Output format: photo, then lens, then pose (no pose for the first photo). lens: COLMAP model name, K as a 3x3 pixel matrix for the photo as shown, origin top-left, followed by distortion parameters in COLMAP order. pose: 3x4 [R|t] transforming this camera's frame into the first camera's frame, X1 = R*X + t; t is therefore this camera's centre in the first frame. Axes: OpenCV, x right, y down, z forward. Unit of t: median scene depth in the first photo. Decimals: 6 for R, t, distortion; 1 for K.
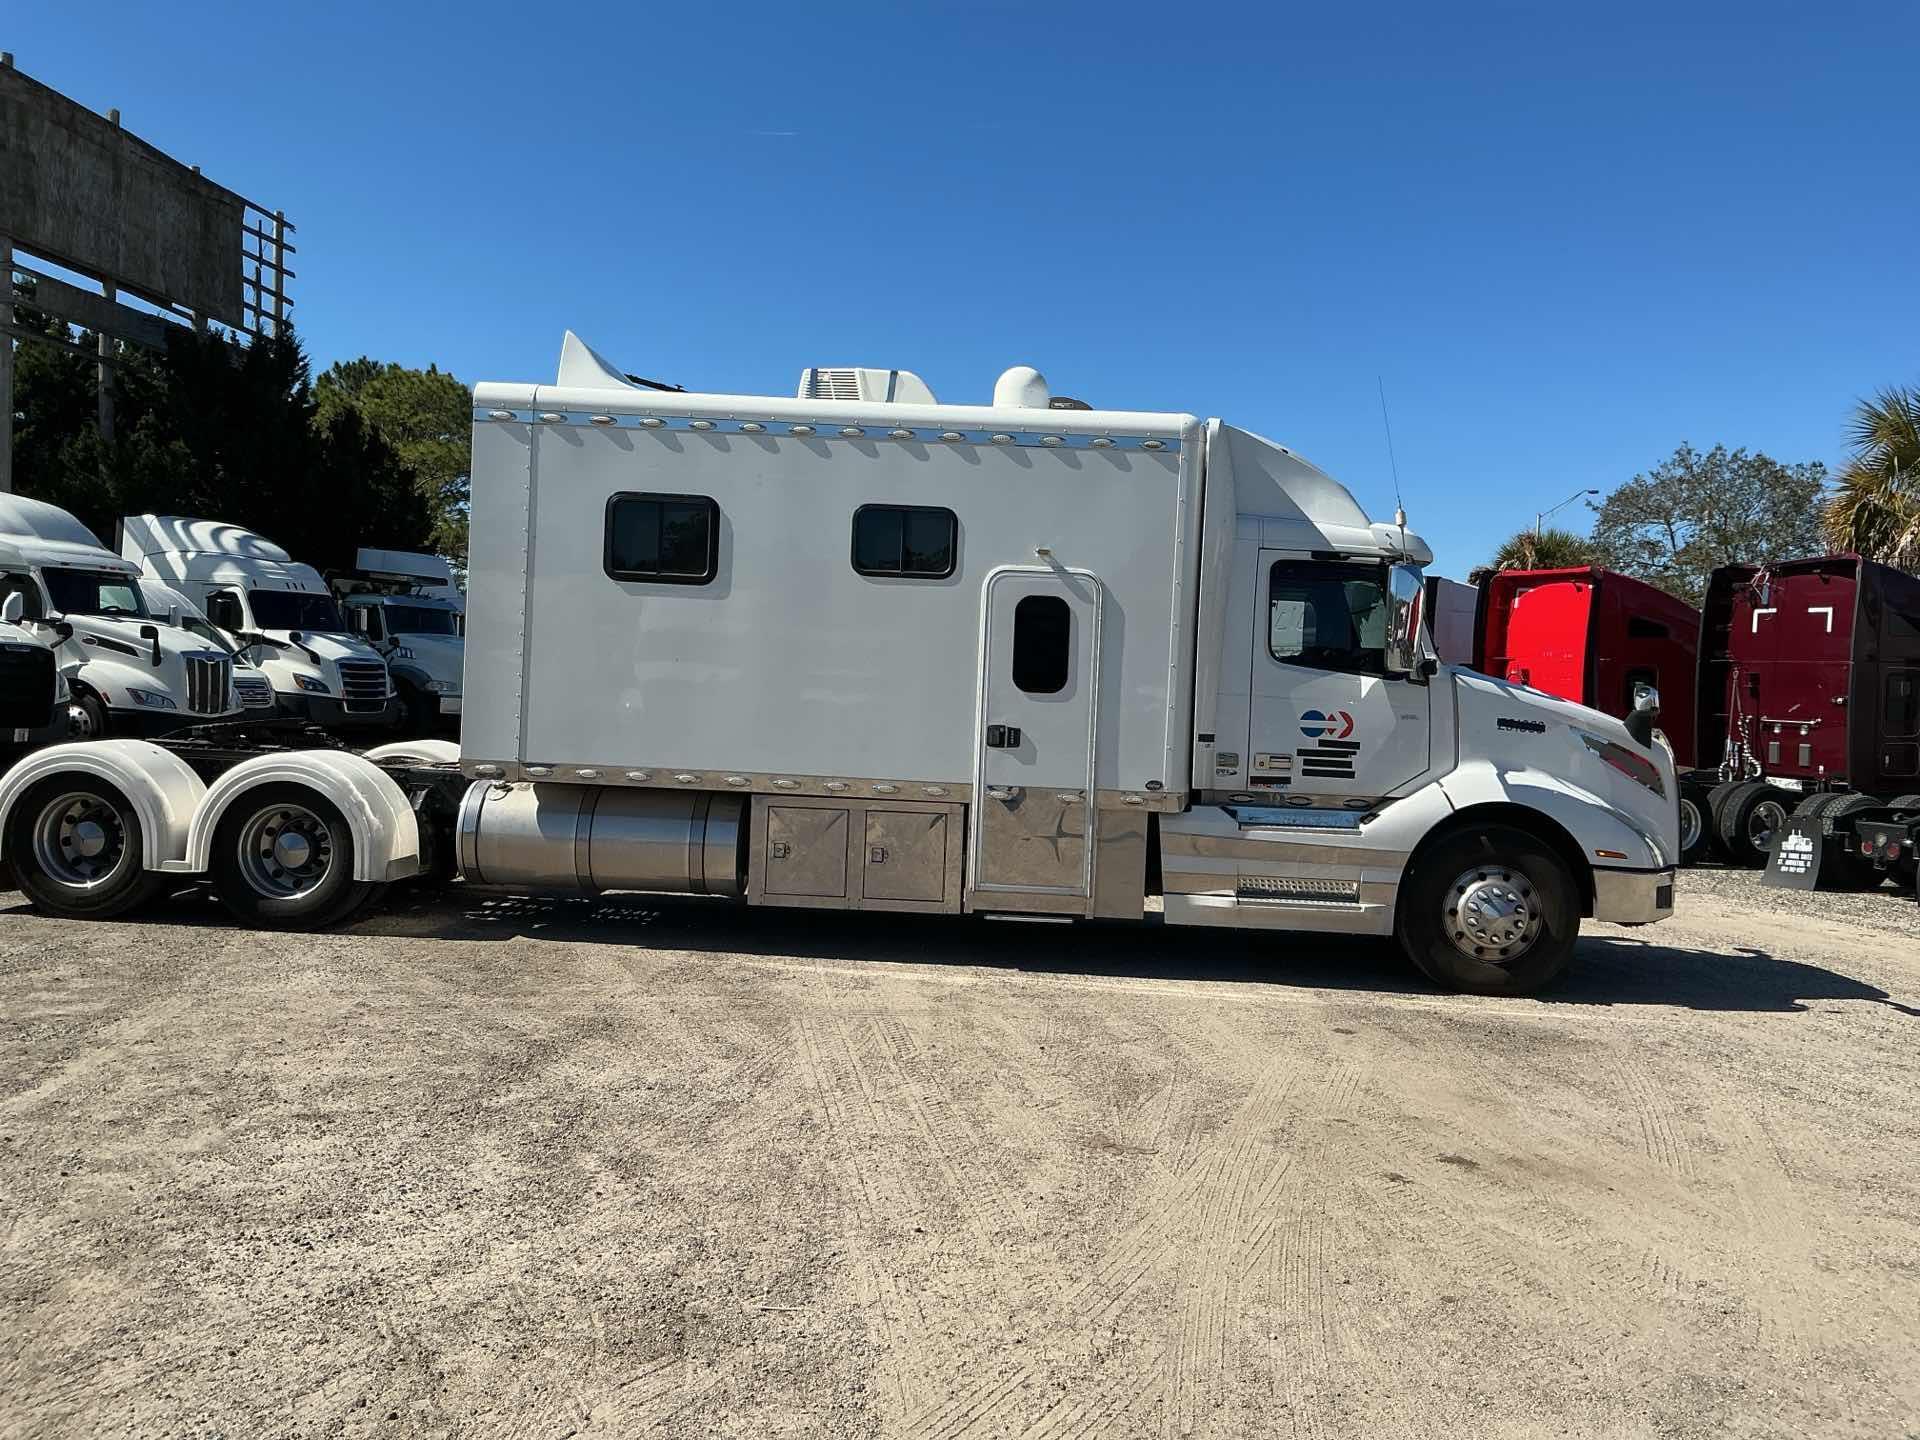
lens RADIAL K [[1588.3, 0, 963.6], [0, 1588.3, 708.5], [0, 0, 1]] dist [0.065527, -0.113007]
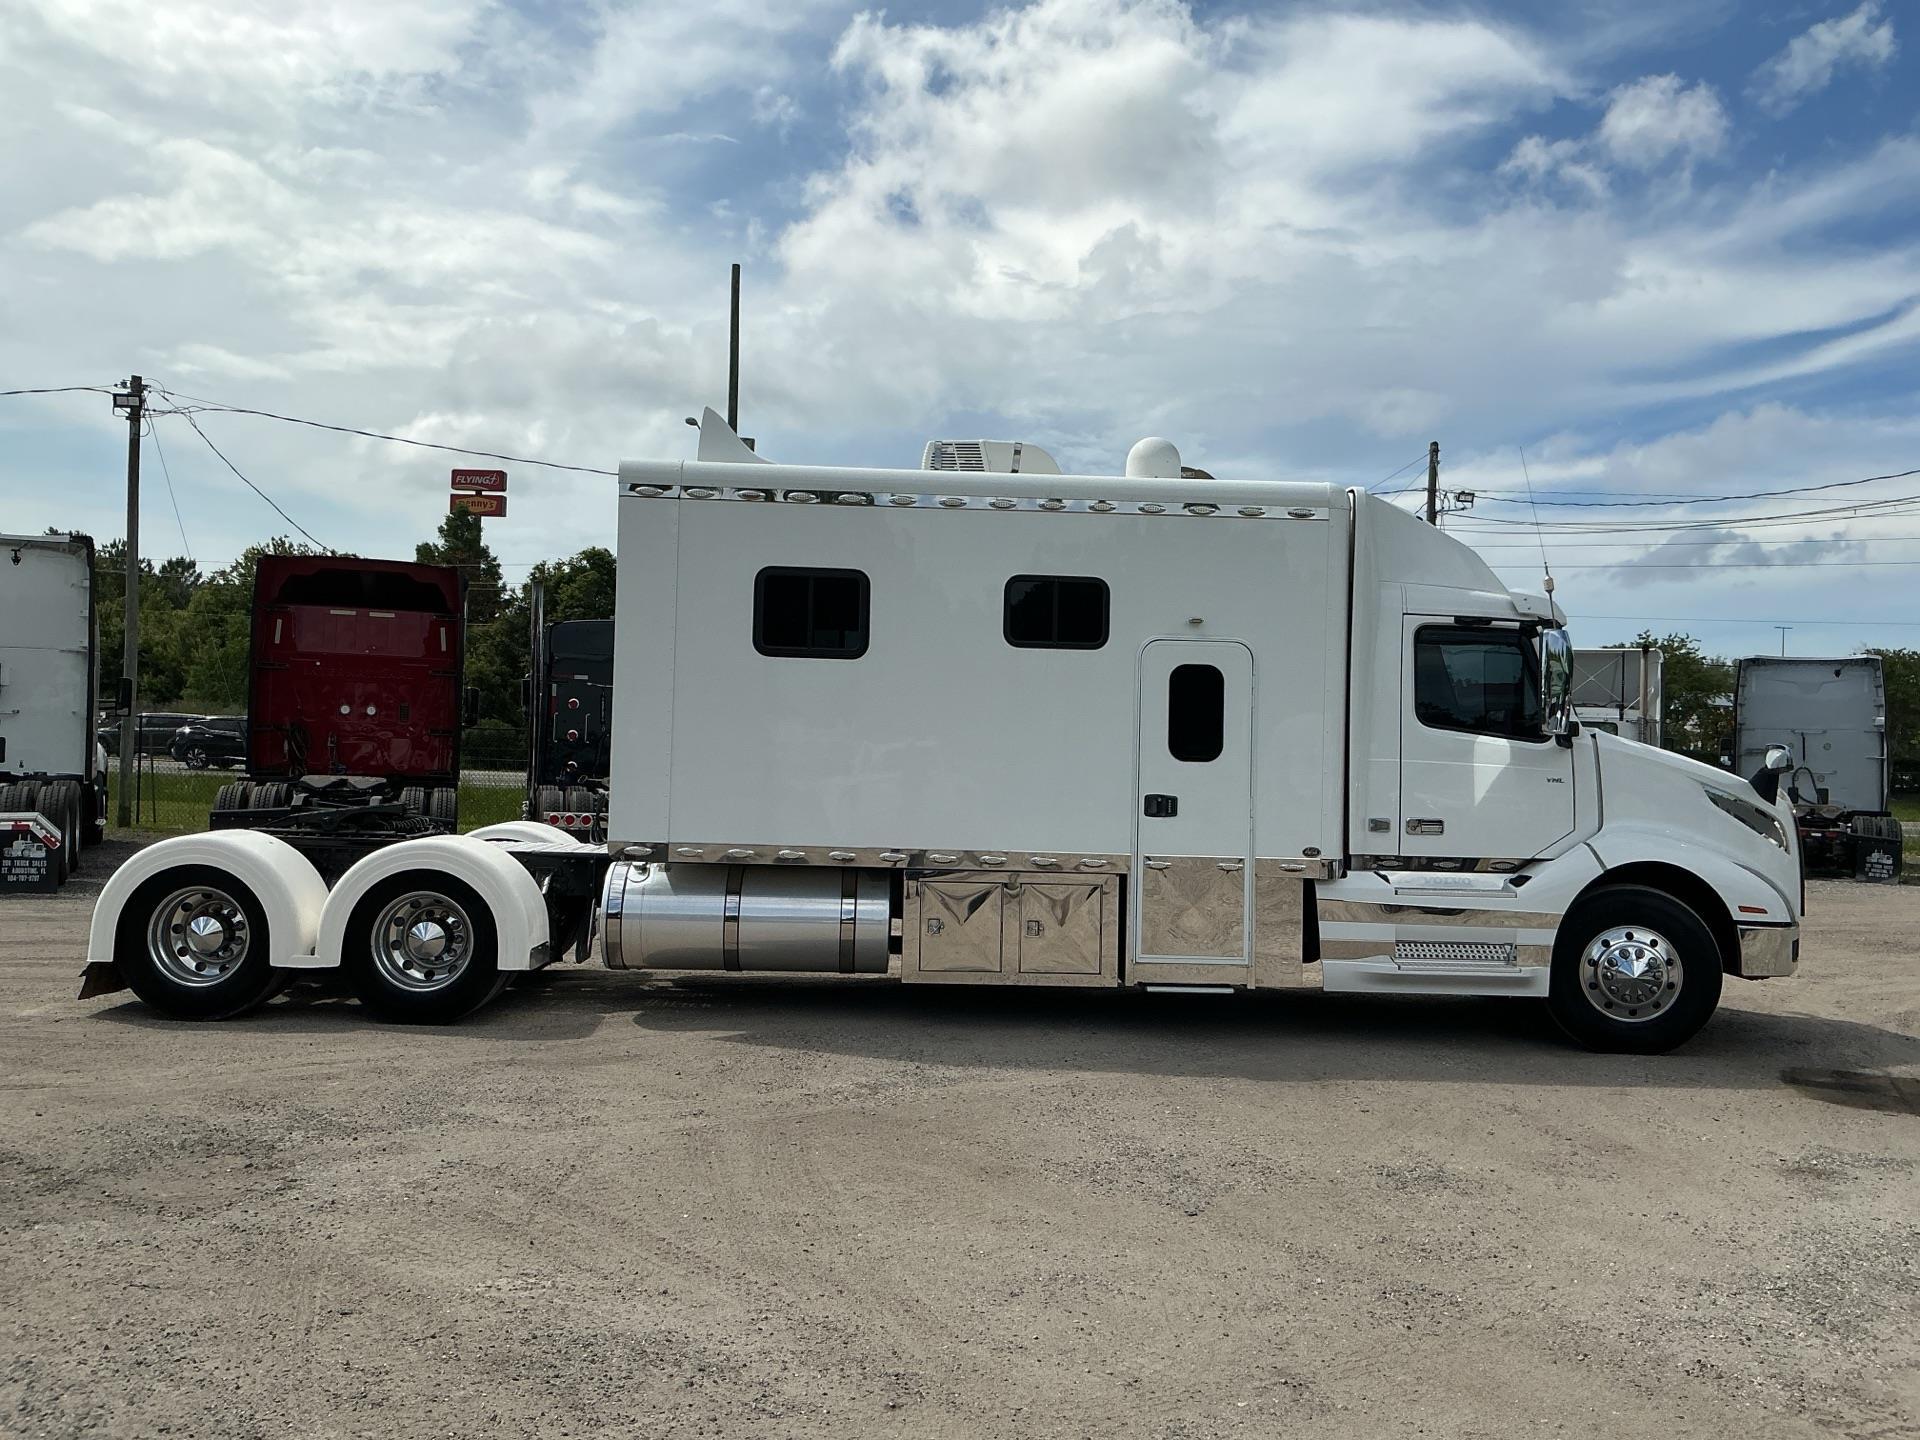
lens RADIAL K [[1597.9, 0, 953.1], [0, 1597.9, 718.9], [0, 0, 1]] dist [0.097968, -0.203931]
pose [[0.996696, -0.016331, 0.079566, -0.181014], [0.018859, 0.999338, -0.031124, -0.007892], [-0.079005, 0.032522, 0.996344, 0.011144]]
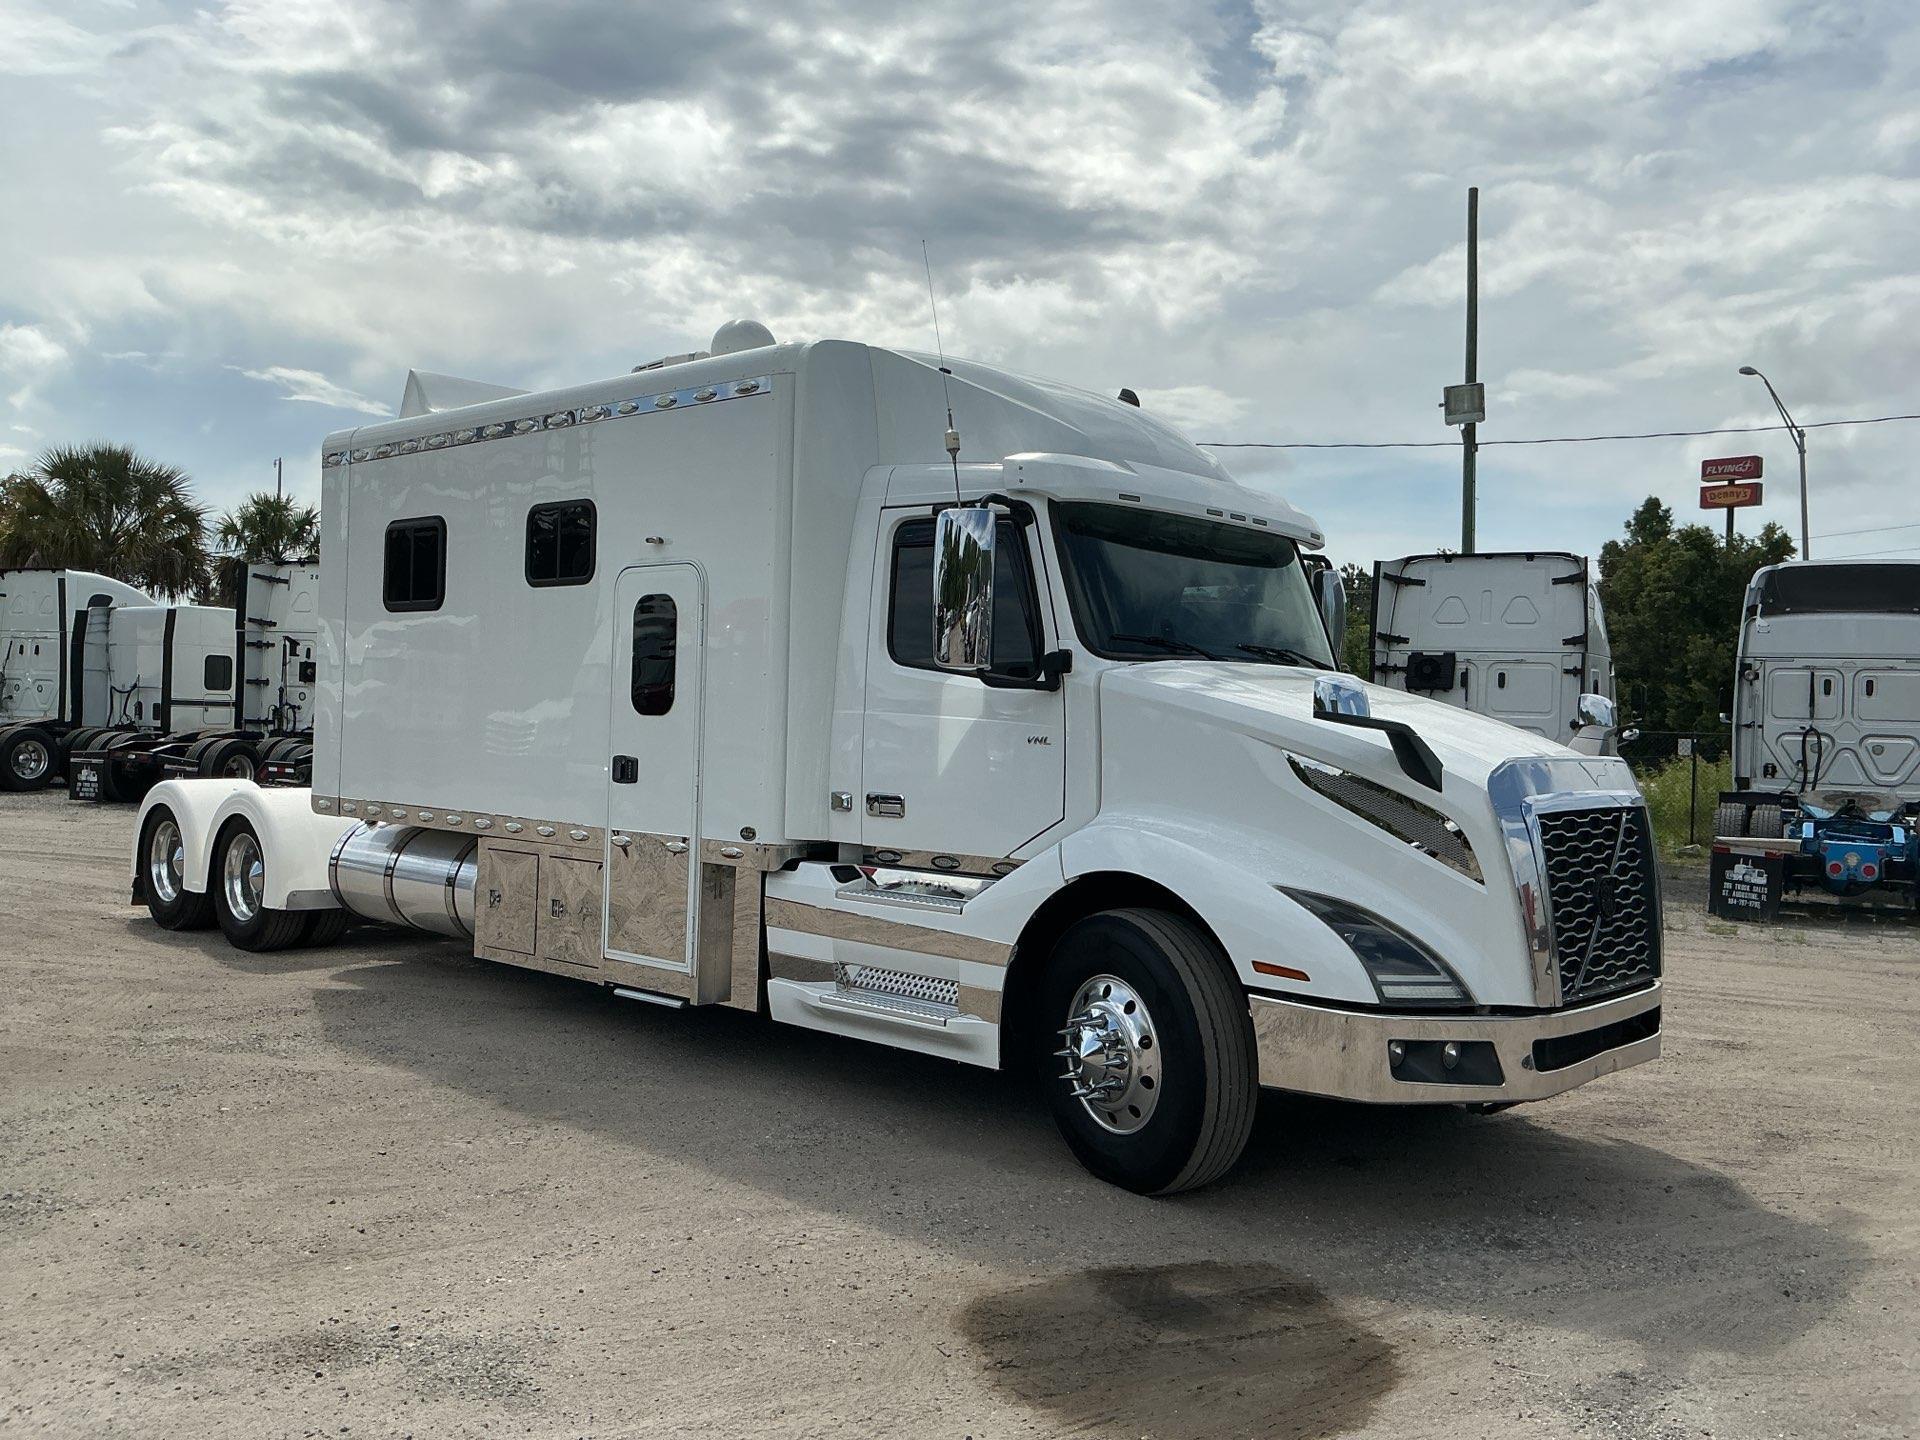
lens RADIAL K [[1580.1, 0, 955.8], [0, 1580.1, 726.9], [0, 0, 1]] dist [0.111080, -0.225844]
pose [[0.759935, -0.021387, -0.649647, 0.679552], [-0.004537, 0.999260, -0.038204, 0.025769], [0.649983, 0.031980, 0.759276, 0.483488]]
